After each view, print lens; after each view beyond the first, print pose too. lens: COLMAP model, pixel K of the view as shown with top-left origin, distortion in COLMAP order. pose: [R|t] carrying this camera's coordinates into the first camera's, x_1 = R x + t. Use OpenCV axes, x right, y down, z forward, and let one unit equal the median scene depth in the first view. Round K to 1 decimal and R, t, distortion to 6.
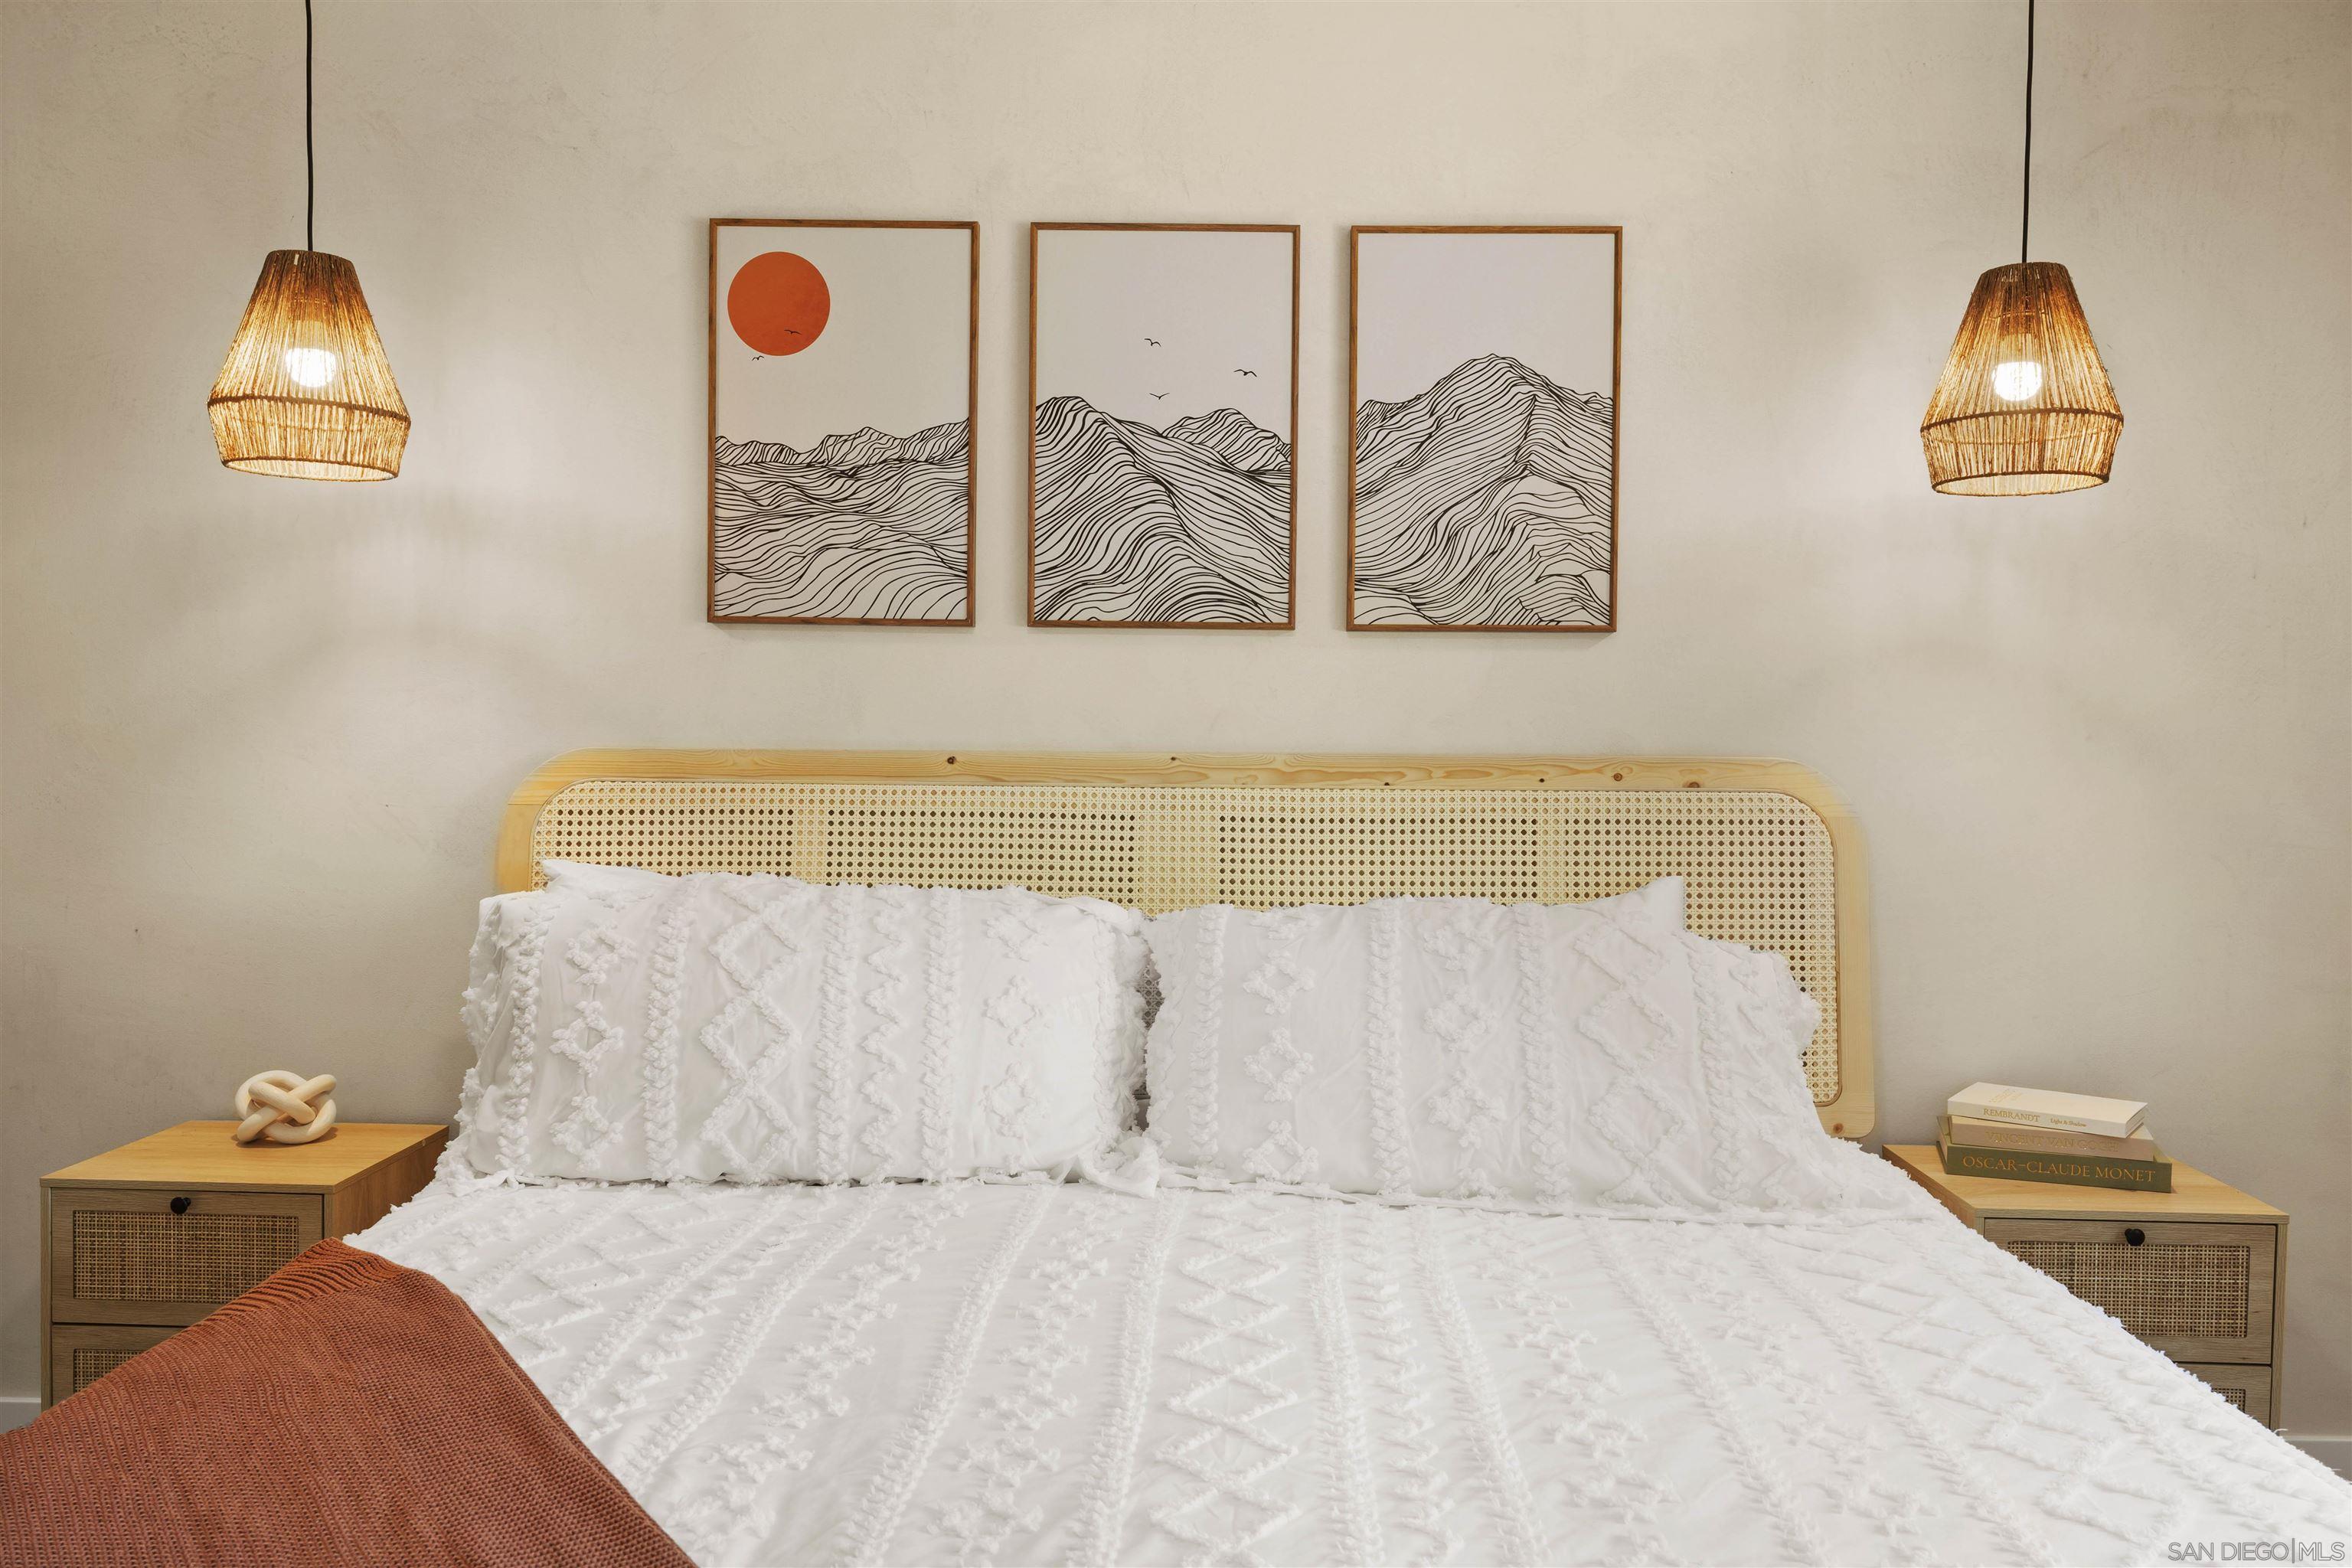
lens RADIAL K [[1811.6, 0, 1175.5], [0, 1811.6, 785.9], [0, 0, 1]] dist [0.006799, 0.002237]
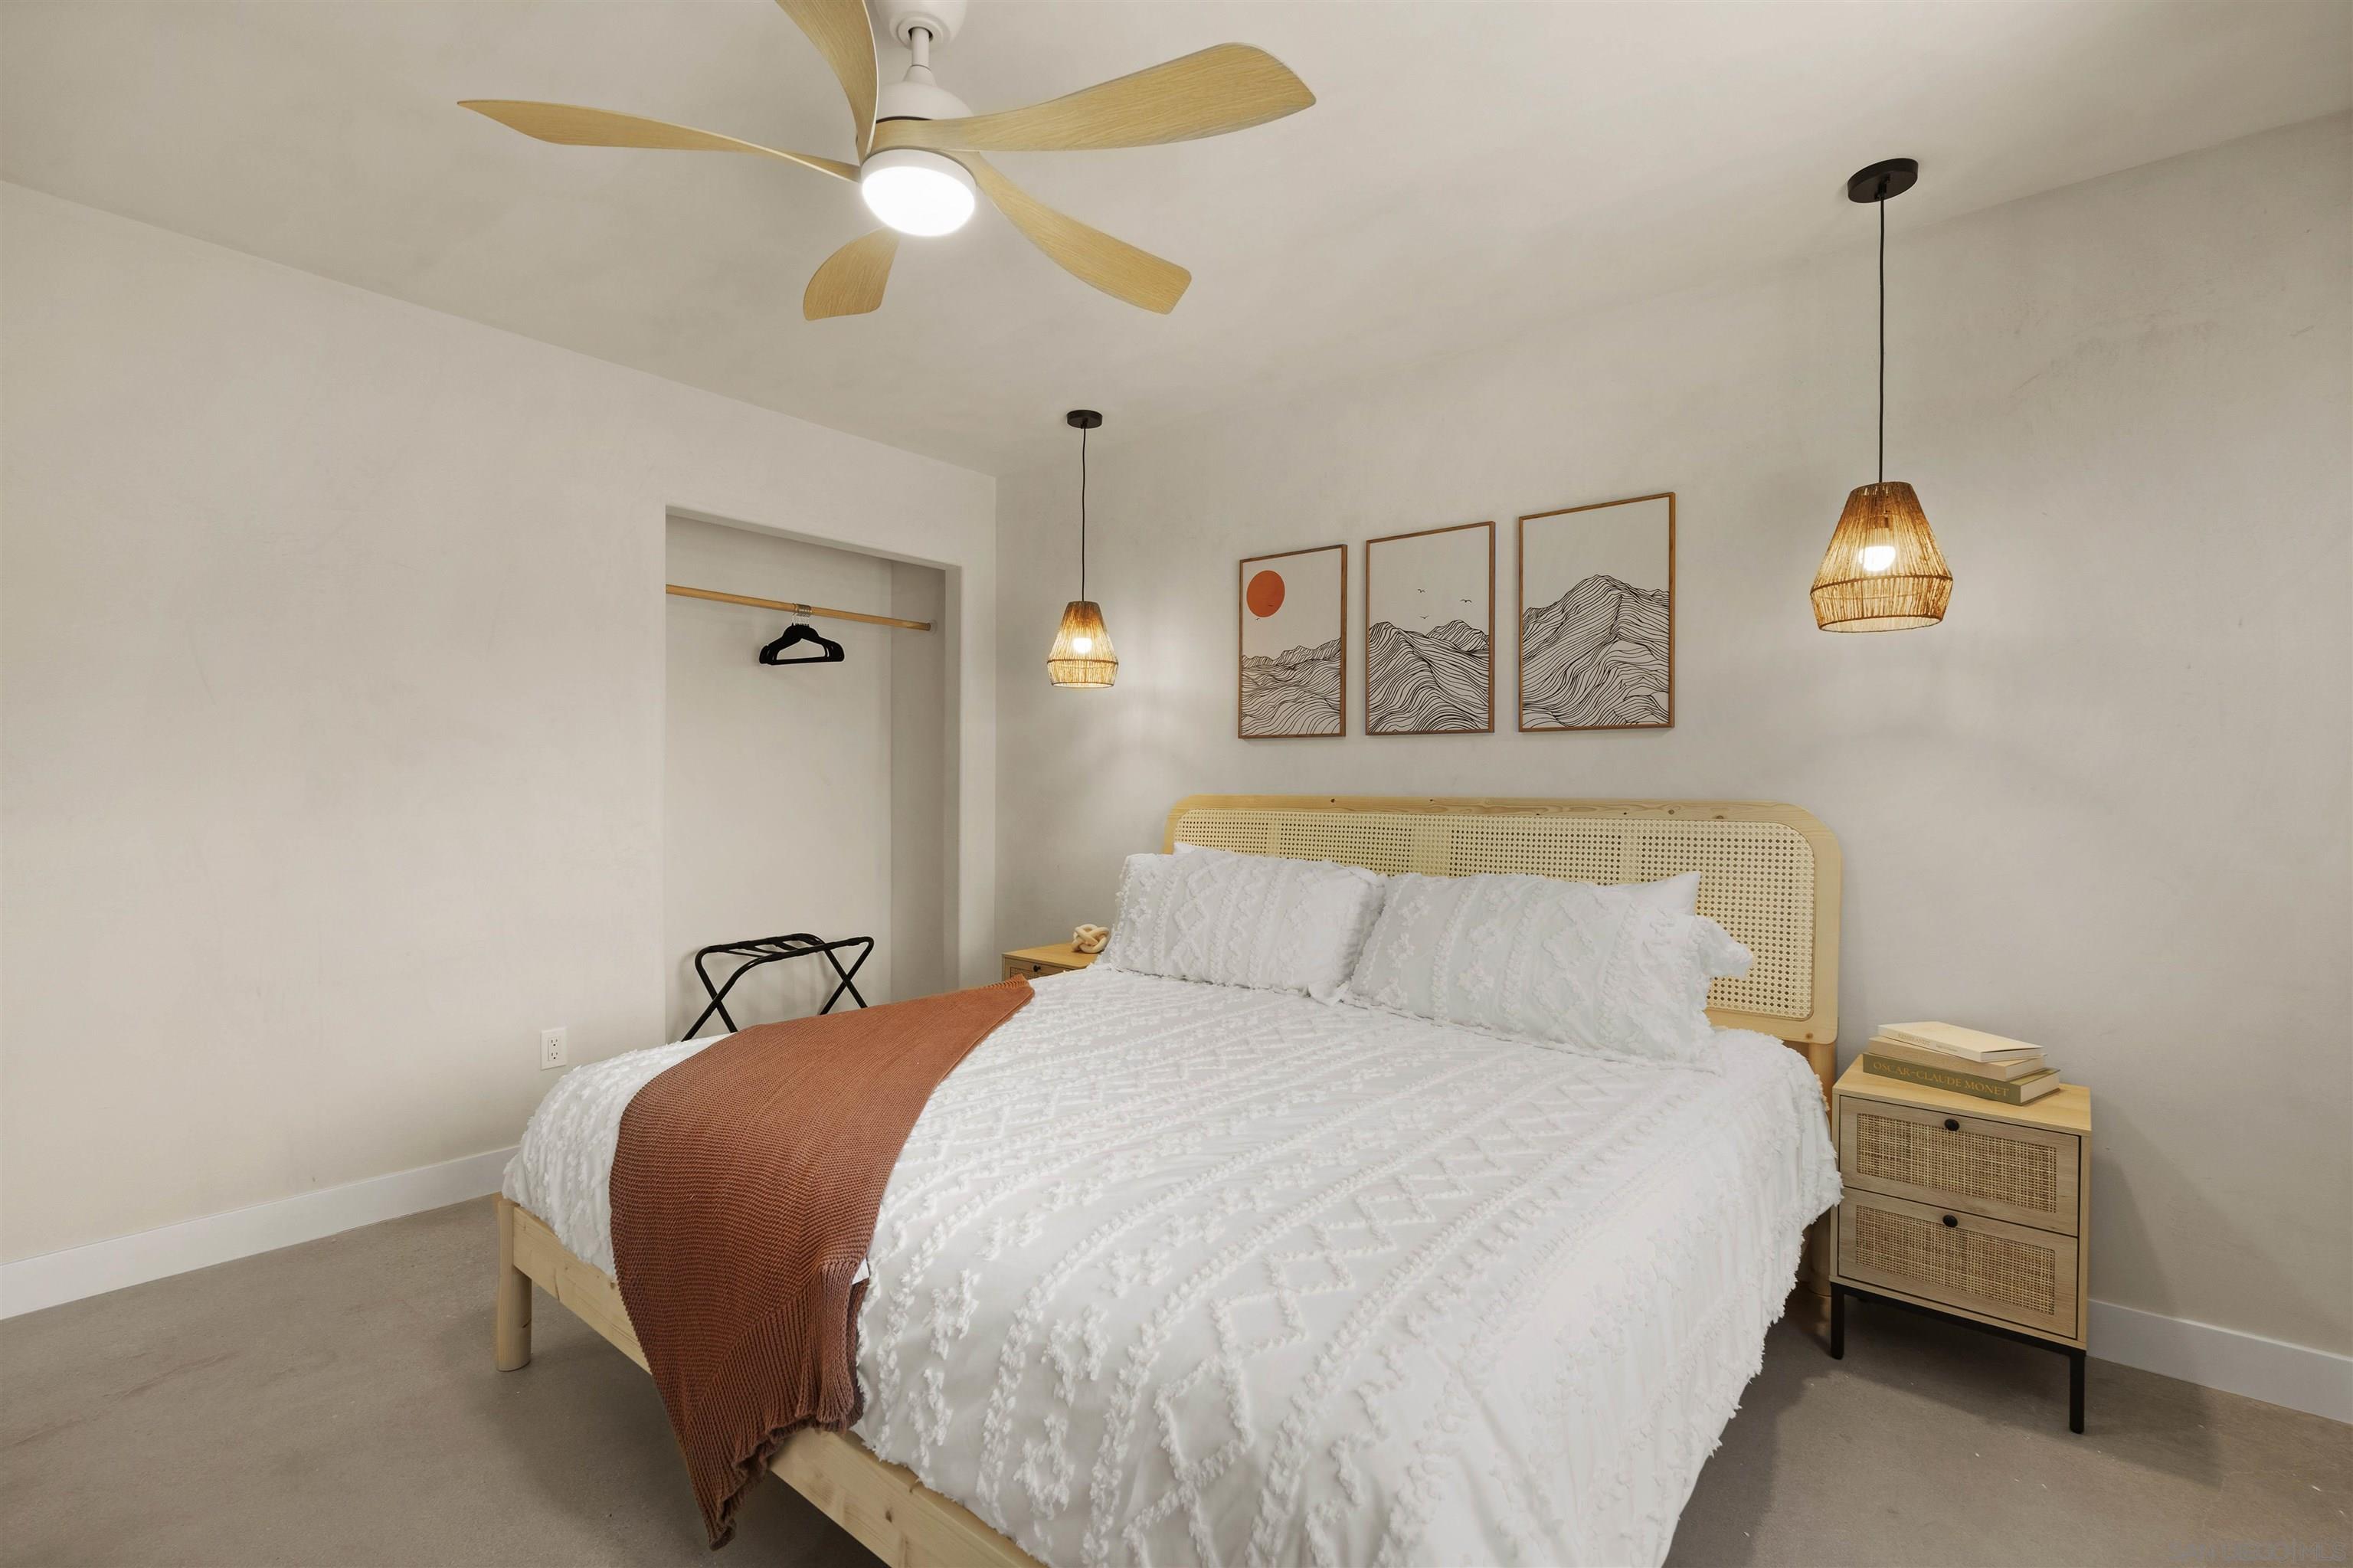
lens RADIAL K [[1070.9, 0, 1175.9], [0, 1070.9, 781.4], [0, 0, 1]] dist [0.005056, 0.000508]
pose [[0.779458, -0.007128, -0.626414, 0.511714], [-0.018732, 0.999223, -0.034679, 0.009935], [0.626174, 0.038765, 0.778719, -0.076467]]
